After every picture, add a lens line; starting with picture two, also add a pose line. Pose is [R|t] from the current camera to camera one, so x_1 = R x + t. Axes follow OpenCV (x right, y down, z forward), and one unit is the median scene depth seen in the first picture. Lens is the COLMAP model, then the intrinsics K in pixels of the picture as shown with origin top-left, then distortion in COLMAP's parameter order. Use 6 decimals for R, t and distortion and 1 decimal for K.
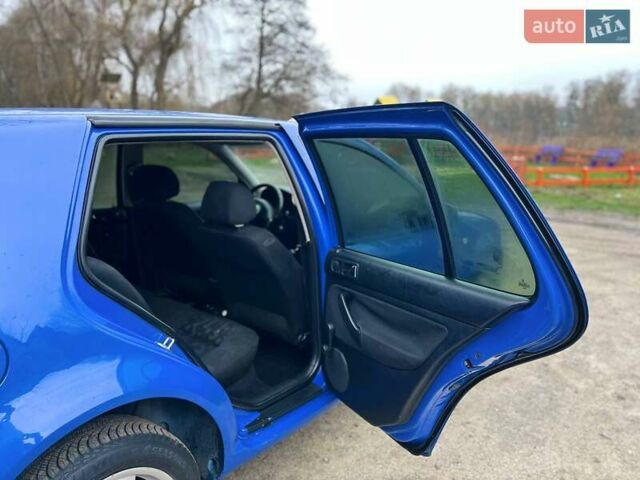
lens RADIAL K [[479.4, 0, 319.9], [0, 479.4, 243.9], [0, 0, 1]] dist [0.054441, -0.058918]
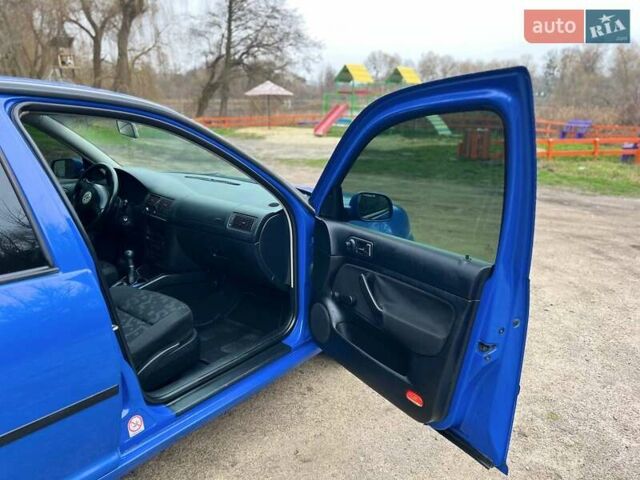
lens RADIAL K [[479.4, 0, 322.3], [0, 479.4, 239.8], [0, 0, 1]] dist [0.054441, -0.058918]
pose [[0.999013, -0.010587, 0.043143, 0.013738], [0.008378, 0.998660, 0.051064, -0.002691], [-0.043626, -0.050652, 0.997763, 0.012067]]
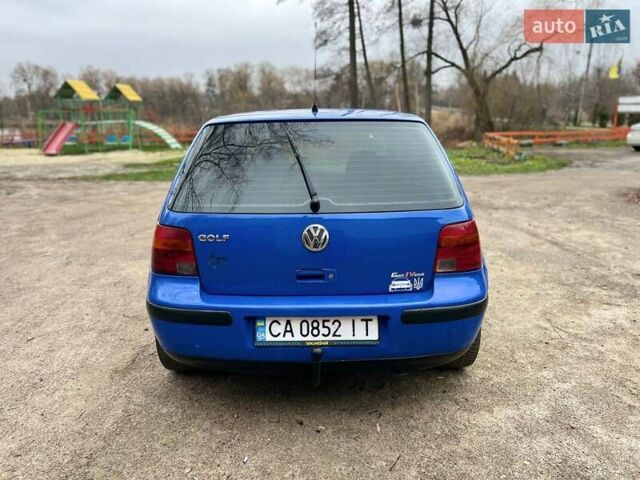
lens RADIAL K [[479.4, 0, 319.4], [0, 479.4, 238.9], [0, 0, 1]] dist [0.054441, -0.058918]
pose [[0.773917, -0.171132, 0.609727, -0.057663], [0.159247, 0.984448, 0.074176, 0.001140], [-0.612938, 0.039691, 0.789133, -0.009335]]
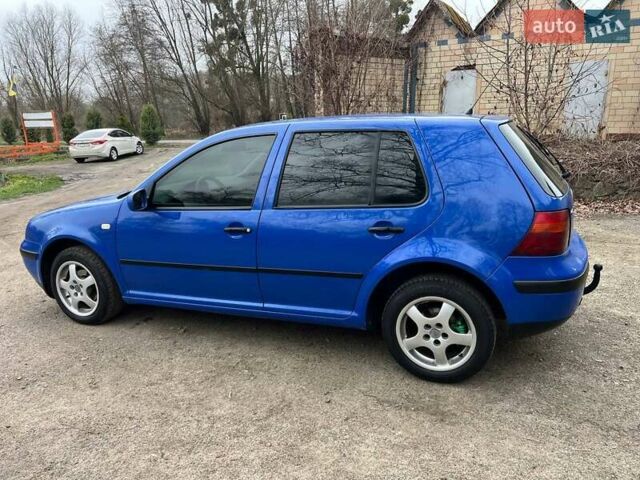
lens RADIAL K [[479.4, 0, 318.2], [0, 479.4, 239.0], [0, 0, 1]] dist [0.054441, -0.058918]
pose [[-0.293958, -0.227440, 0.928364, -0.080731], [0.237564, 0.923413, 0.301450, -0.016822], [-0.925825, 0.309159, -0.217413, 0.066125]]
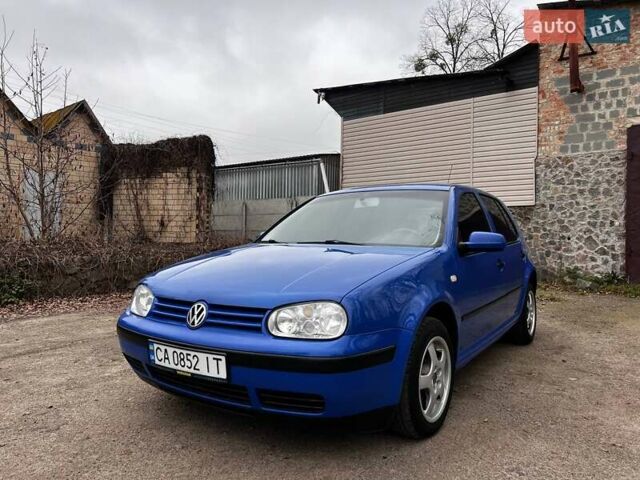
lens RADIAL K [[479.4, 0, 319.8], [0, 479.4, 241.3], [0, 0, 1]] dist [0.054441, -0.058918]
pose [[-0.995203, -0.018242, -0.096111, 0.011049], [-0.039517, 0.973700, 0.224379, -0.020999], [0.089491, 0.227101, -0.969751, 0.129114]]
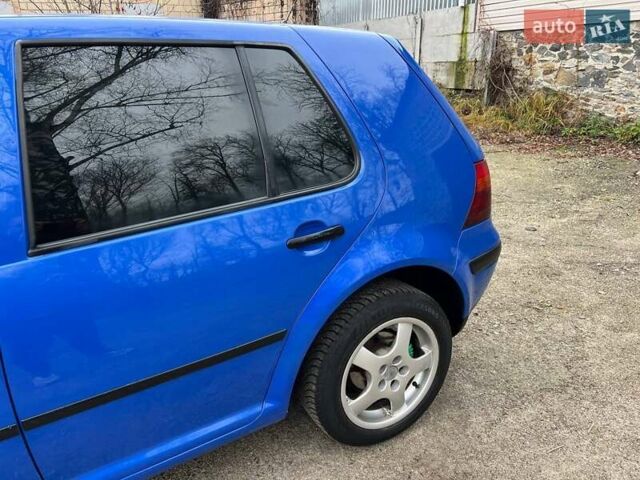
lens RADIAL K [[479.4, 0, 316.9], [0, 479.4, 245.6], [0, 0, 1]] dist [0.054441, -0.058918]
pose [[-0.930612, -0.119593, 0.345917, -0.043938], [0.094413, 0.834689, 0.542569, -0.014920], [-0.353621, 0.537580, -0.765480, 0.069142]]
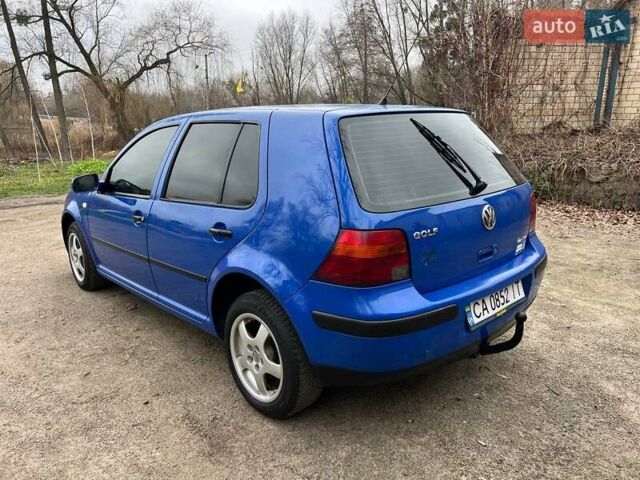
lens RADIAL K [[479.4, 0, 319.3], [0, 479.4, 239.0], [0, 0, 1]] dist [0.054441, -0.058918]
pose [[0.143329, -0.247205, 0.958304, -0.078138], [0.242674, 0.947519, 0.208127, -0.007075], [-0.959461, 0.202724, 0.195797, 0.029191]]
